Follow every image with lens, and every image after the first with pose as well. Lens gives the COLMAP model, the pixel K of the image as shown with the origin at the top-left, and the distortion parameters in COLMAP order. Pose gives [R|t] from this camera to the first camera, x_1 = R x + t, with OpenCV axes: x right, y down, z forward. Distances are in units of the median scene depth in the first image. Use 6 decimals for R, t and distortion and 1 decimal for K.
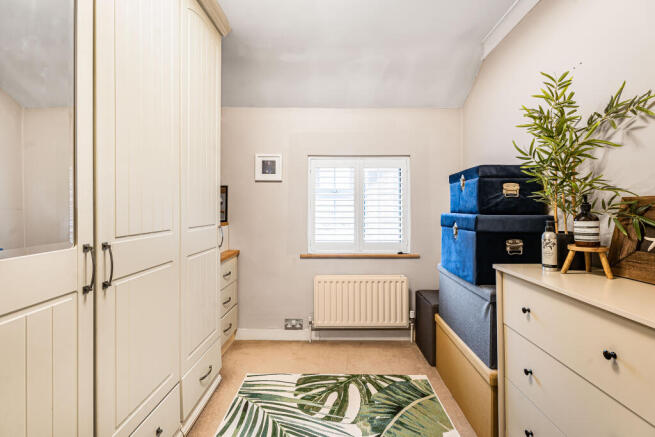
lens RADIAL K [[300.4, 0, 328.1], [0, 300.4, 210.8], [0, 0, 1]] dist [0.014673, 0.000401]
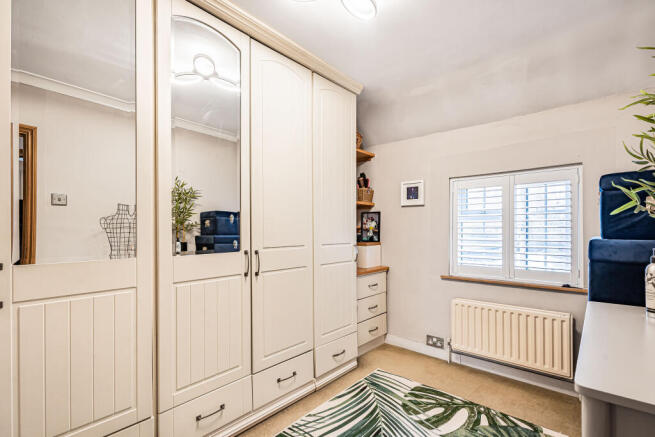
lens RADIAL K [[298.1, 0, 326.7], [0, 298.1, 232.8], [0, 0, 1]] dist [0.001561, 0.000308]
pose [[0.753233, 0.003302, -0.657746, 0.361823], [-0.002826, 0.999994, 0.001784, -0.002086], [0.657748, 0.000515, 0.753238, -0.030939]]
